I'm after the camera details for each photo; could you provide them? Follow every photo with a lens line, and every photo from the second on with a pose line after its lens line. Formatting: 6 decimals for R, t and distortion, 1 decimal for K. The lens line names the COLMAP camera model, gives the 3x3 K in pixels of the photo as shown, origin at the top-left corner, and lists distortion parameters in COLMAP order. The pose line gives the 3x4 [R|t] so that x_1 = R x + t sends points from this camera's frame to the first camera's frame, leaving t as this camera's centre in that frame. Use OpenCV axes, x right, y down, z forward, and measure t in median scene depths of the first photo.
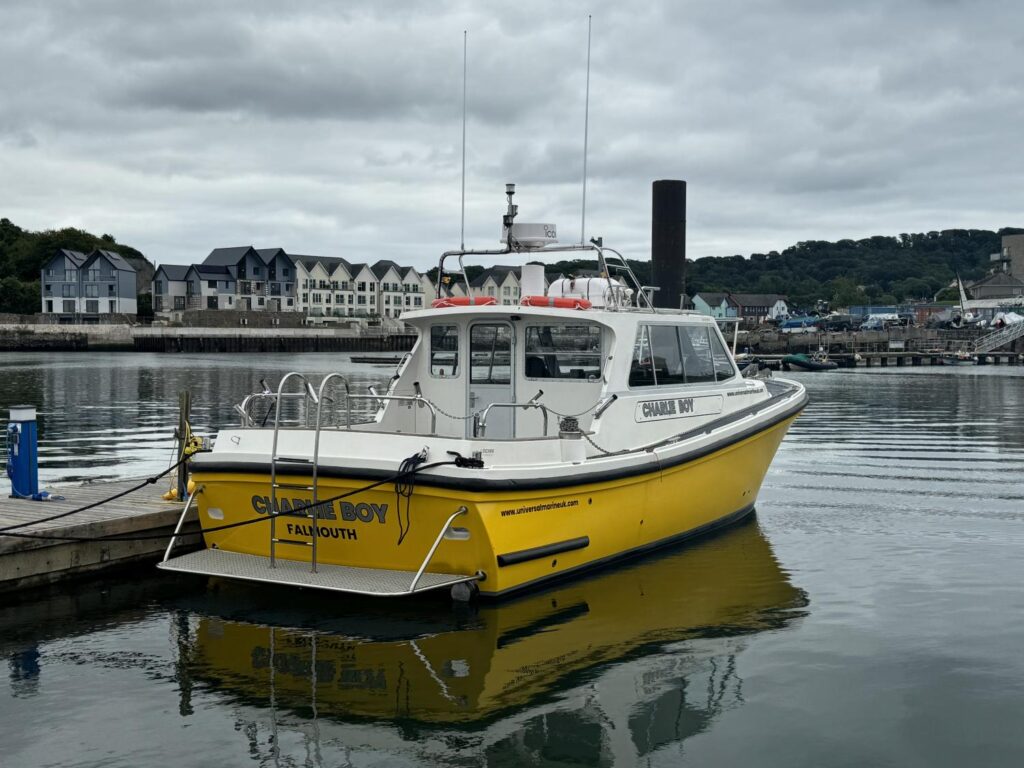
lens RADIAL K [[1356.5, 0, 512.0], [0, 1356.5, 384.0], [0, 0, 1]] dist [0.003409, -0.006307]
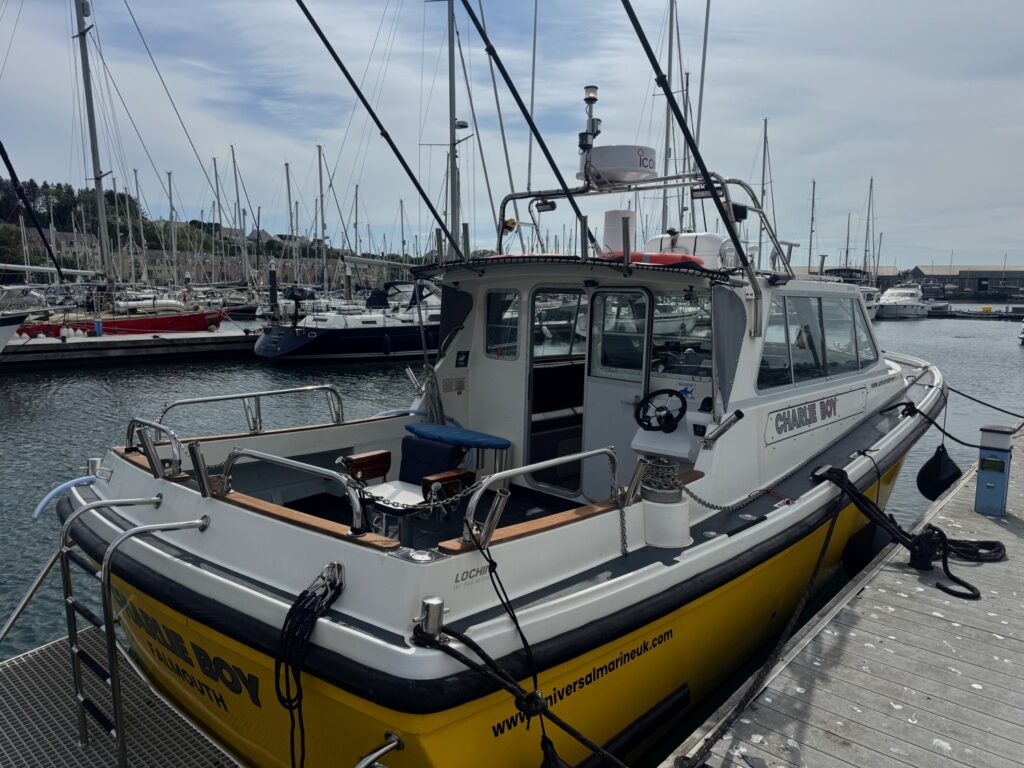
lens RADIAL K [[724.5, 0, 510.3], [0, 724.5, 394.8], [0, 0, 1]] dist [0.052726, -0.003080]
pose [[0.986264, 0.039254, -0.160442, 0.024091], [-0.023138, 0.994606, 0.101111, -0.027635], [0.163545, -0.096009, 0.981853, 0.610263]]
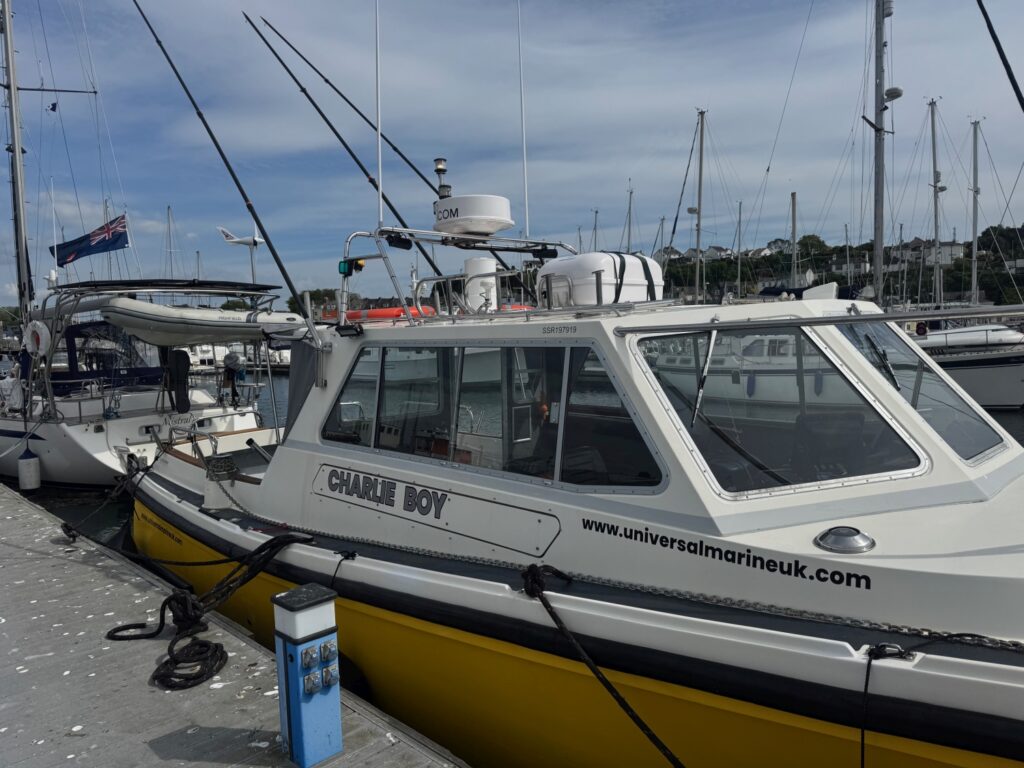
lens RADIAL K [[724.5, 0, 510.3], [0, 724.5, 394.8], [0, 0, 1]] dist [0.052726, -0.003080]
pose [[-0.261329, 0.086166, -0.961396, 0.393203], [-0.000943, 0.995984, 0.089522, -0.050412], [0.965249, 0.024301, -0.260198, 1.140429]]
